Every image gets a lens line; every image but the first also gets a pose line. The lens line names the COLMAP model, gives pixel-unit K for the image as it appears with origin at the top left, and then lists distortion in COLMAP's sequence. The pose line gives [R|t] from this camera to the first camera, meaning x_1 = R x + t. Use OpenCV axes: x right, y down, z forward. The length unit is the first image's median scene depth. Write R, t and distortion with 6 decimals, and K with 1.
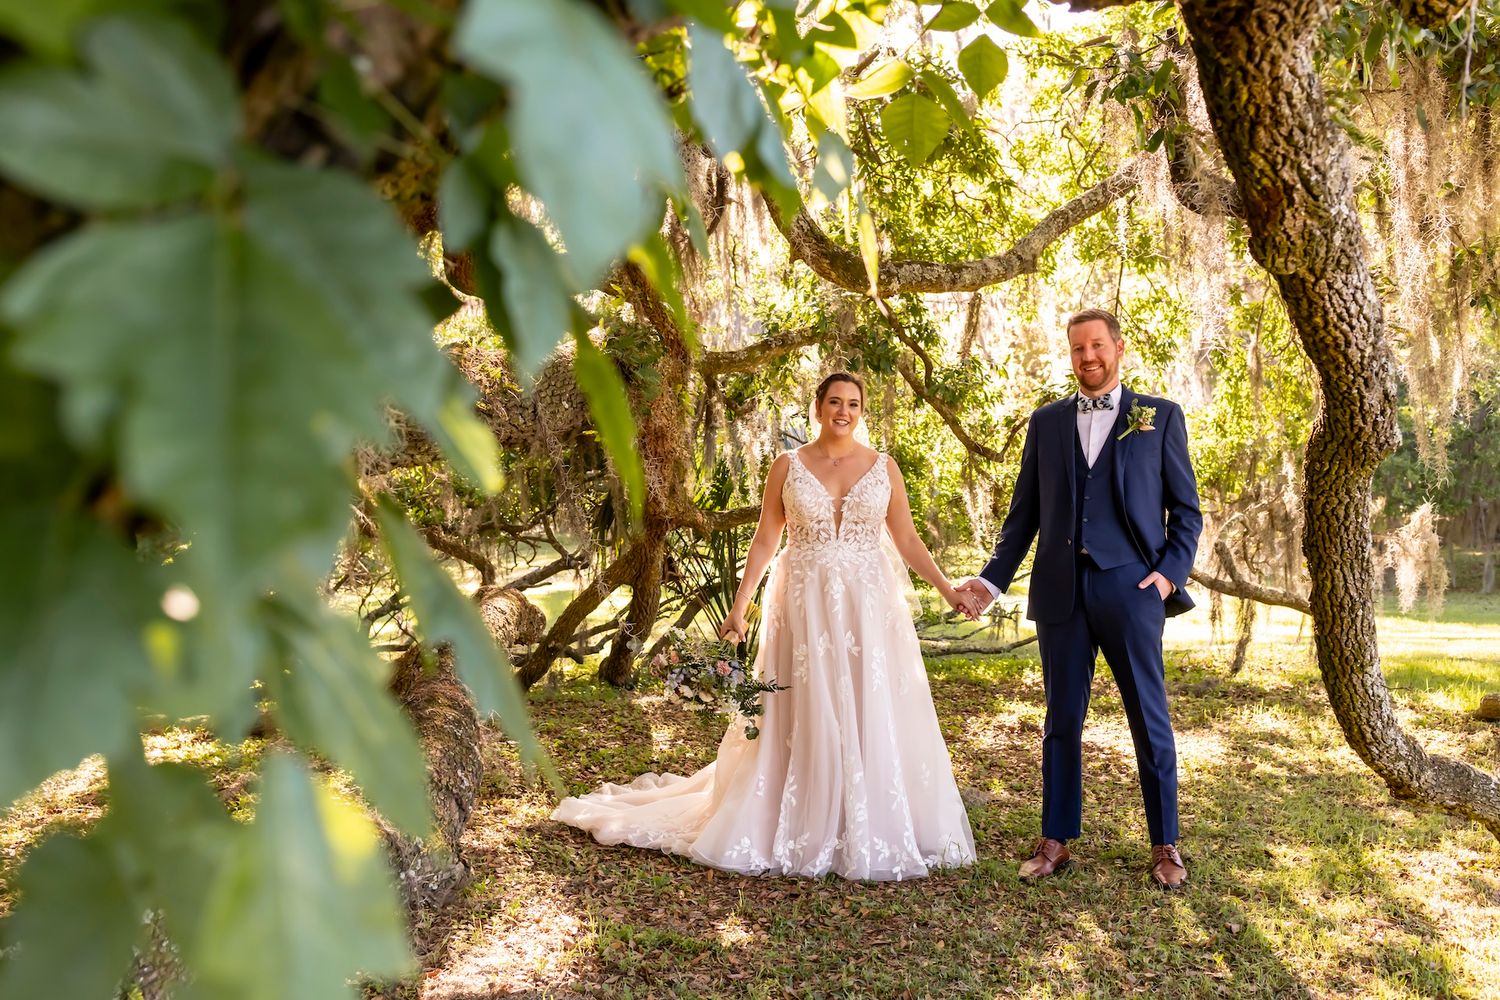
lens RADIAL K [[1429.0, 0, 750.0], [0, 1429.0, 500.0], [0, 0, 1]] dist [0.001557, 0.005107]
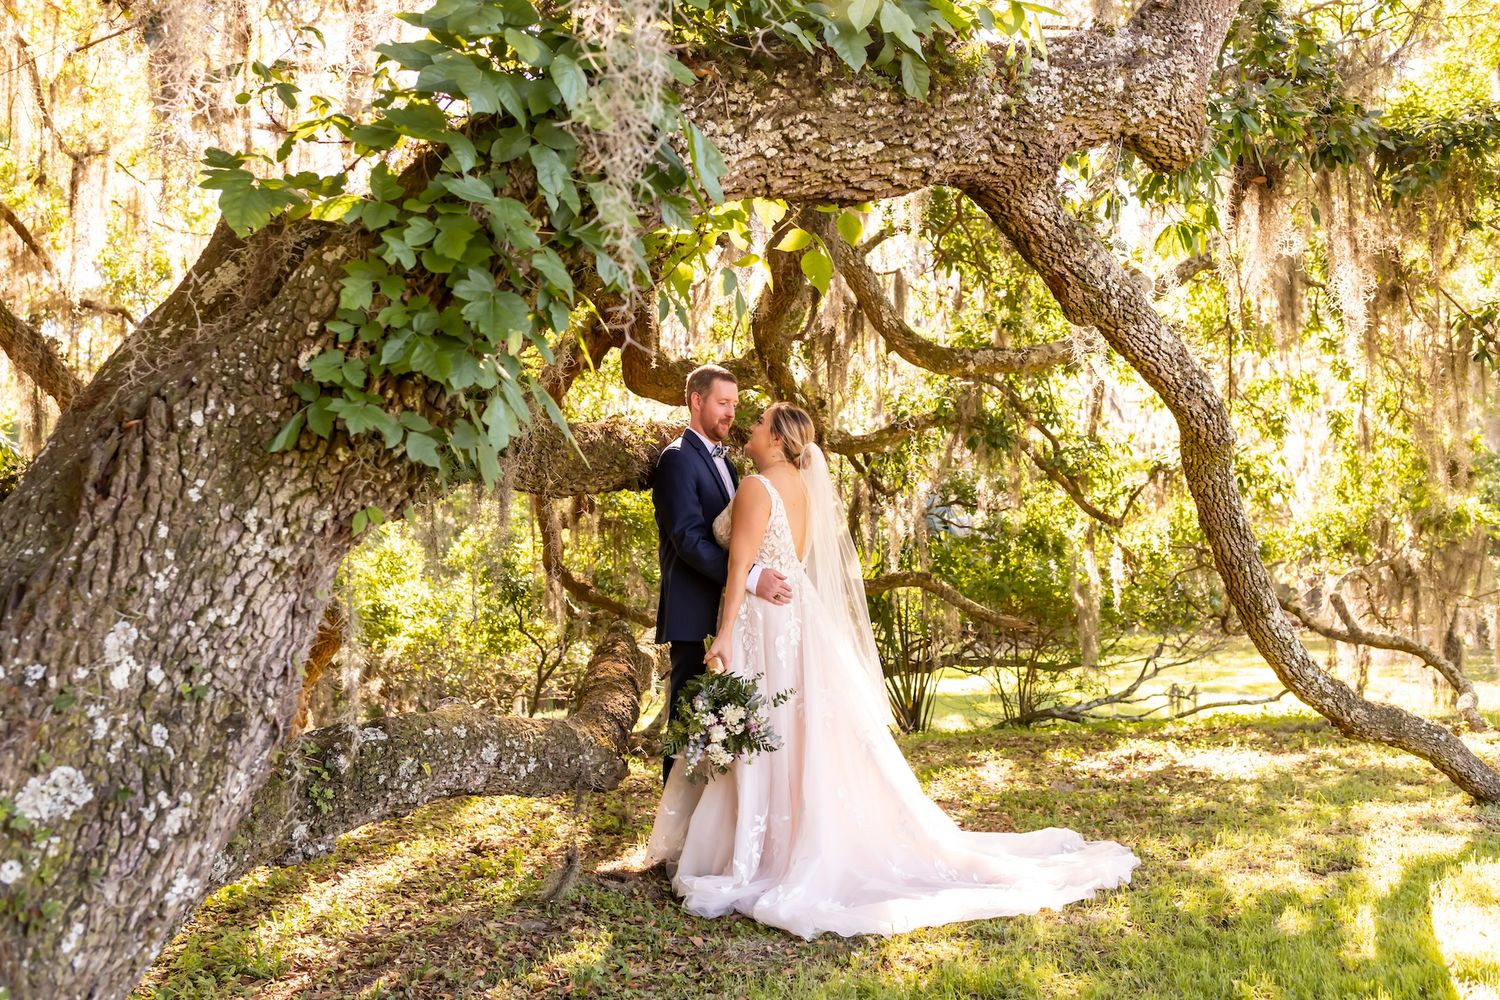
lens RADIAL K [[1499.8, 0, 725.2], [0, 1499.8, 498.2], [0, 0, 1]] dist [-0.001758, -0.003242]
pose [[0.985815, -0.039334, -0.163158, 0.111163], [0.024686, 0.995558, -0.090853, 0.086810], [0.166007, 0.085537, 0.982408, -0.350284]]
